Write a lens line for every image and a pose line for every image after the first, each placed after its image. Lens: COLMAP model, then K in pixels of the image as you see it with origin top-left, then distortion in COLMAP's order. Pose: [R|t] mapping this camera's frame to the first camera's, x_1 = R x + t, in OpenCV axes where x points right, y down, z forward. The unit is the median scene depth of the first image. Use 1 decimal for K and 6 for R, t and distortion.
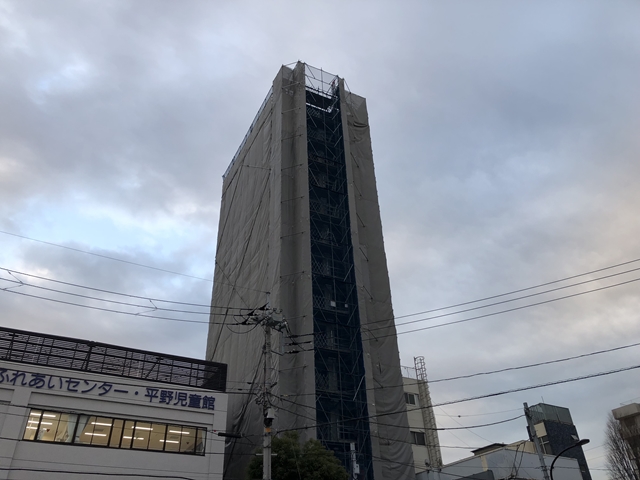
lens RADIAL K [[535.2, 0, 319.5], [0, 535.2, 228.3], [0, 0, 1]] dist [0.086880, -0.141779]
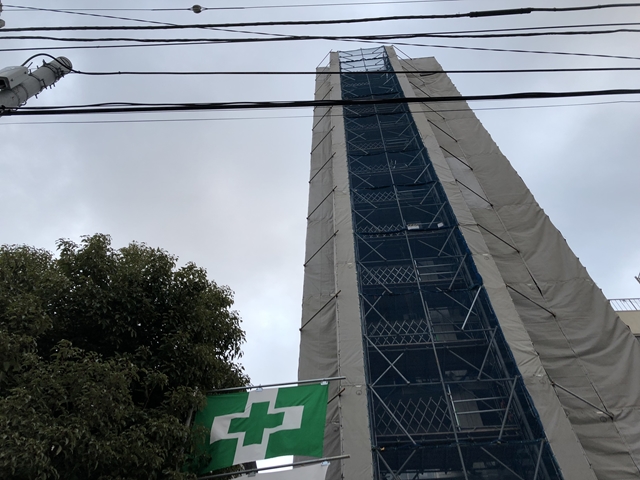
lens RADIAL K [[520.2, 0, 318.5], [0, 520.2, 235.4], [0, 0, 1]] dist [0.062727, -0.068116]
pose [[0.844081, -0.426878, -0.324503, 0.124183], [0.283486, 0.868939, -0.405685, 0.366767], [0.455151, 0.250439, 0.854469, 0.542762]]
